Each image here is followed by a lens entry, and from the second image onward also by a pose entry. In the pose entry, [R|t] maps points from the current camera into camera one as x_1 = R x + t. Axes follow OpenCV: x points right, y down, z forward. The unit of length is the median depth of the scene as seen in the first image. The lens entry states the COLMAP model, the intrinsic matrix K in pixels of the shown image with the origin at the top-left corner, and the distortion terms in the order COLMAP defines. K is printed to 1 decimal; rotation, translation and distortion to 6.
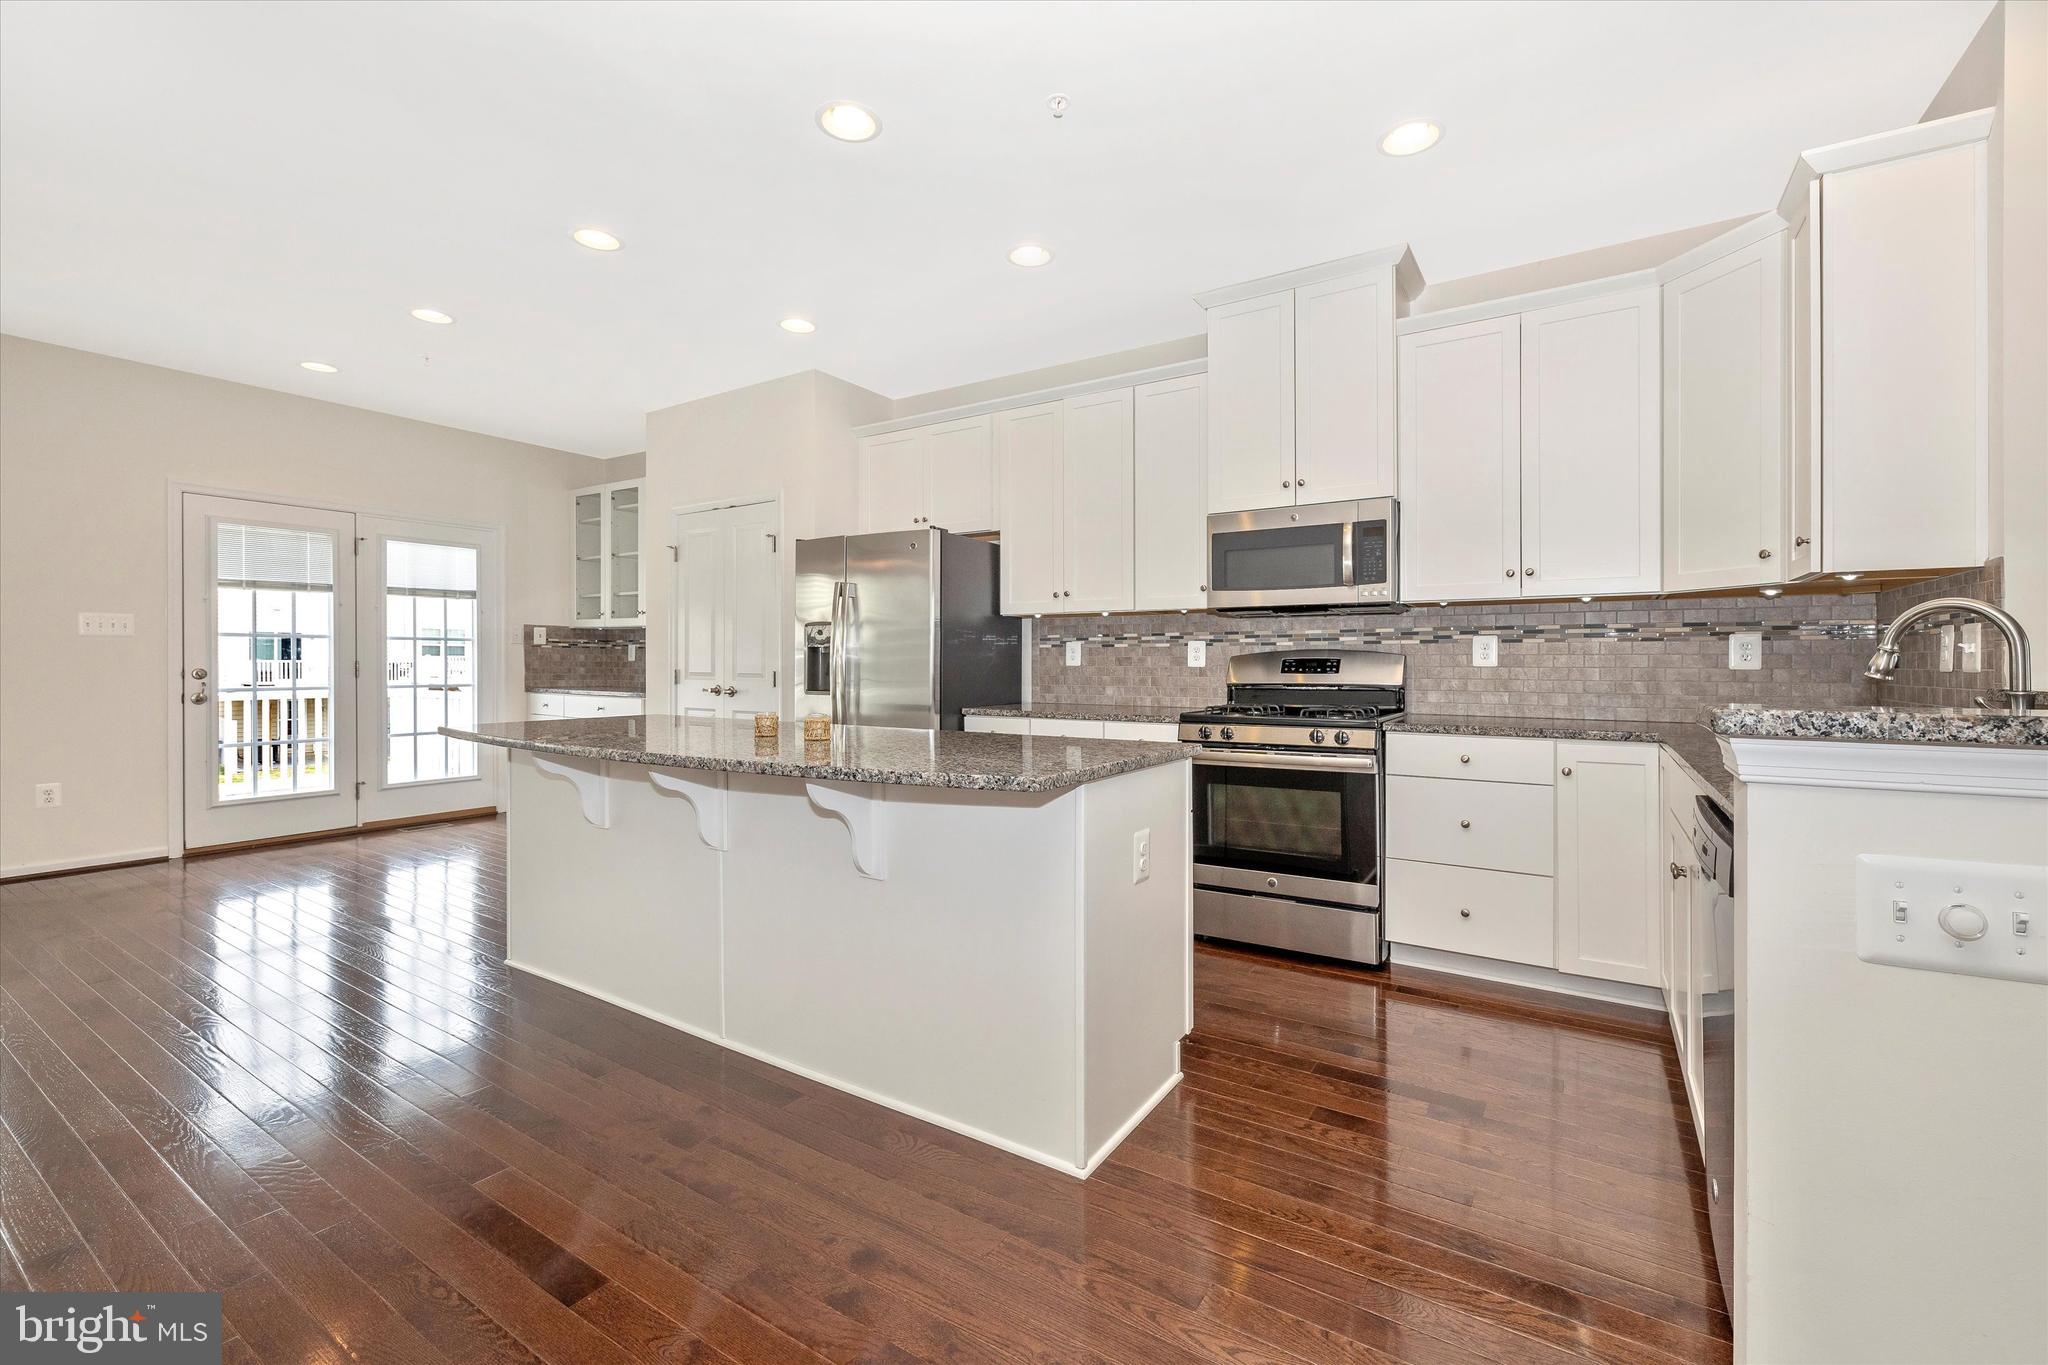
lens RADIAL K [[861.0, 0, 1020.7], [0, 861.0, 665.1], [0, 0, 1]] dist [0.000990, 0.000209]
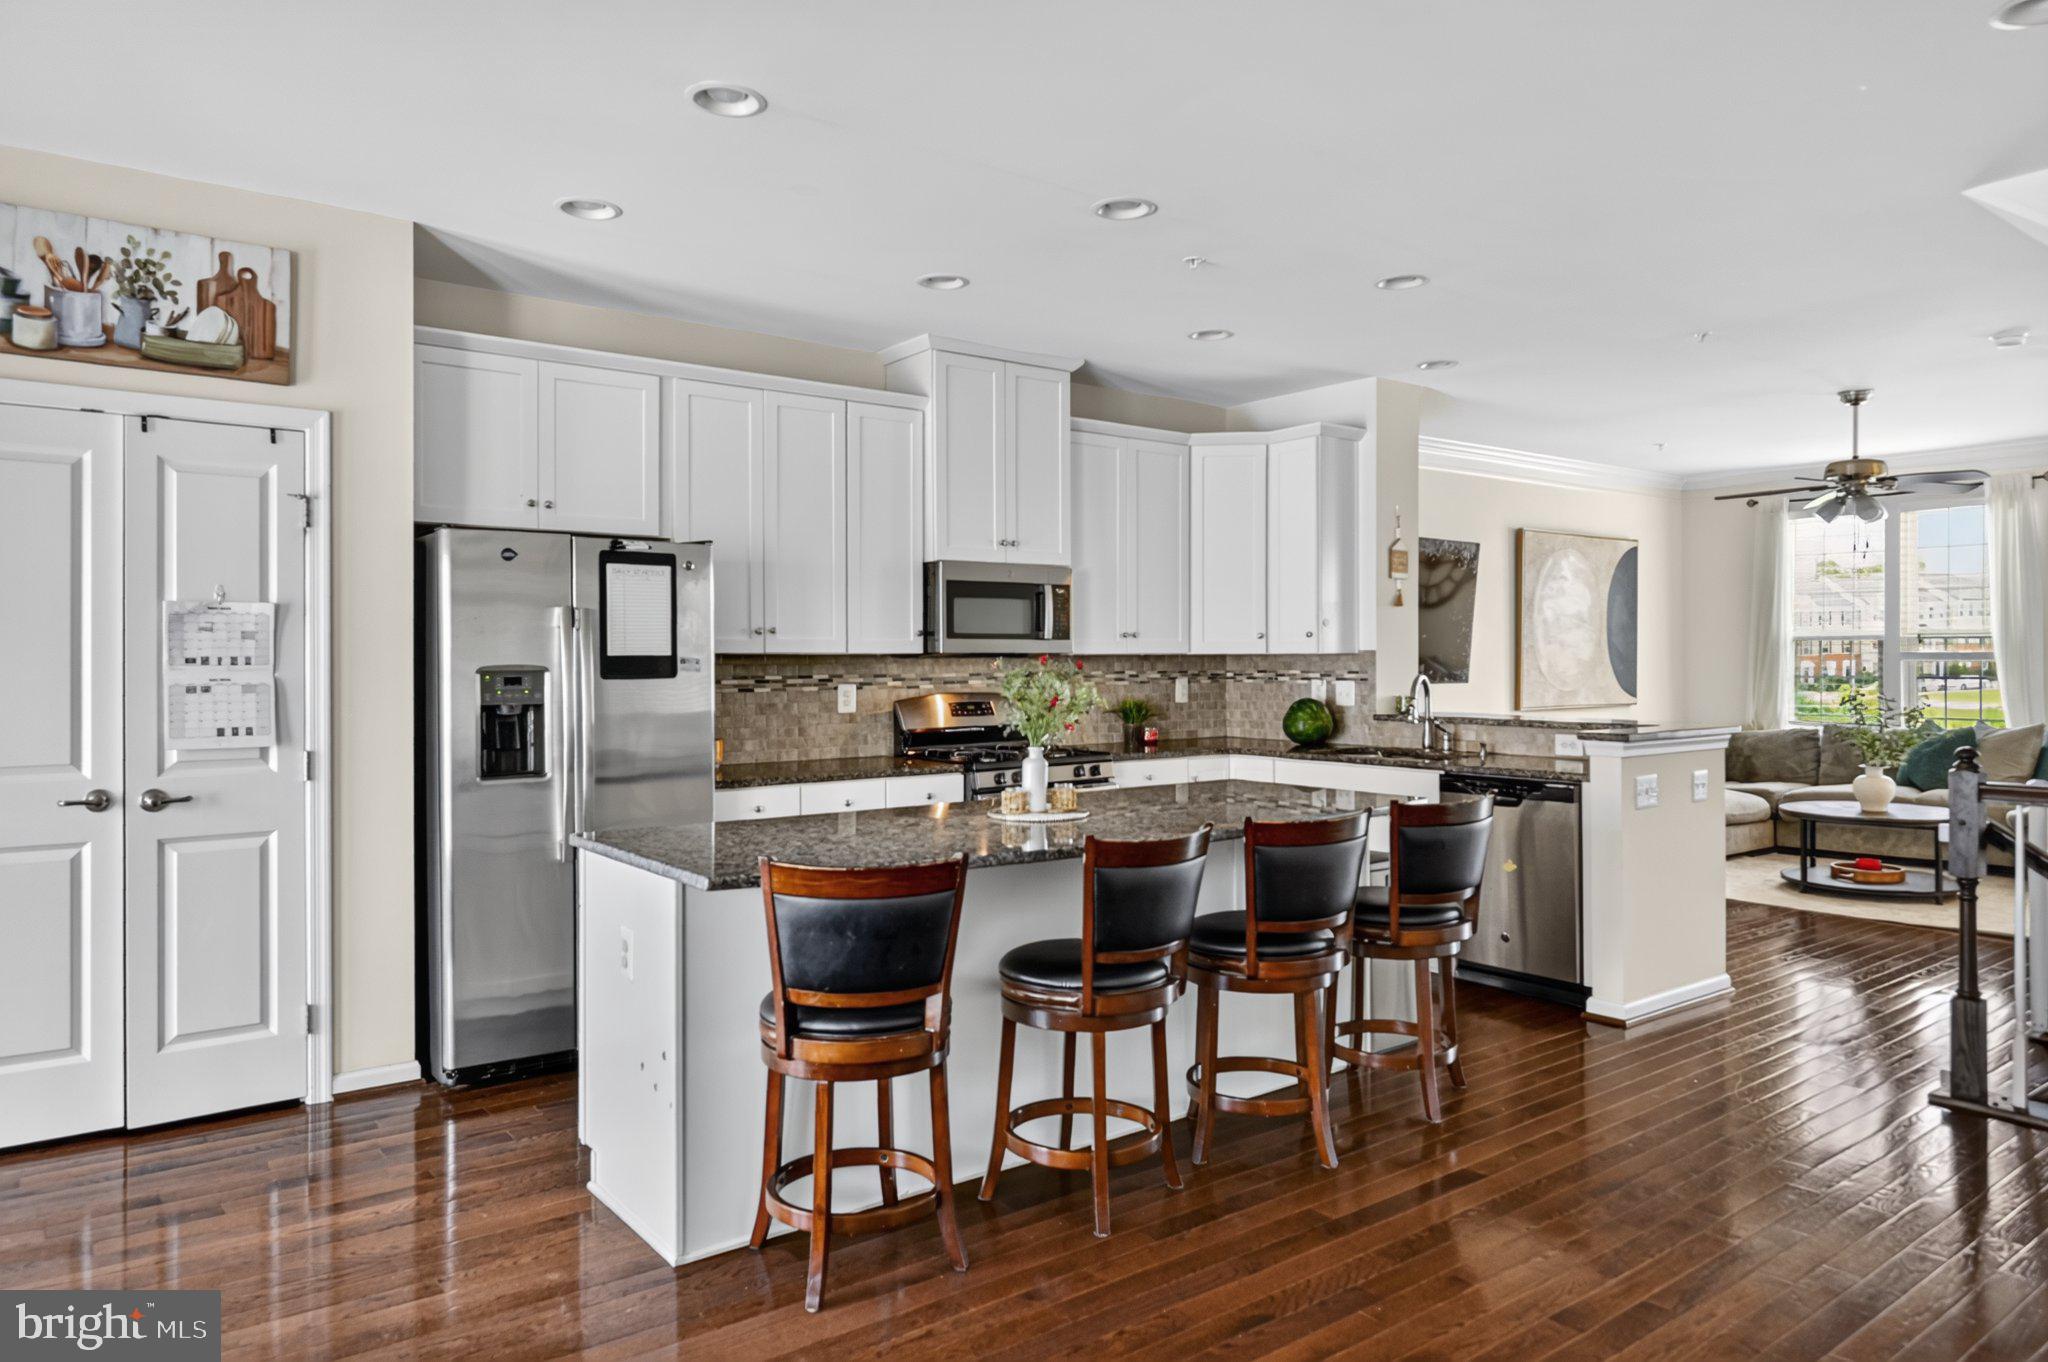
lens RADIAL K [[1313.8, 0, 1022.4], [0, 1313.8, 670.2], [0, 0, 1]] dist [-0.003911, -0.001872]
pose [[0.339721, -0.006829, 0.940501, -1.125149], [0.011254, 0.999932, 0.003195, -0.049058], [-0.940459, 0.009499, 0.339775, 0.384006]]
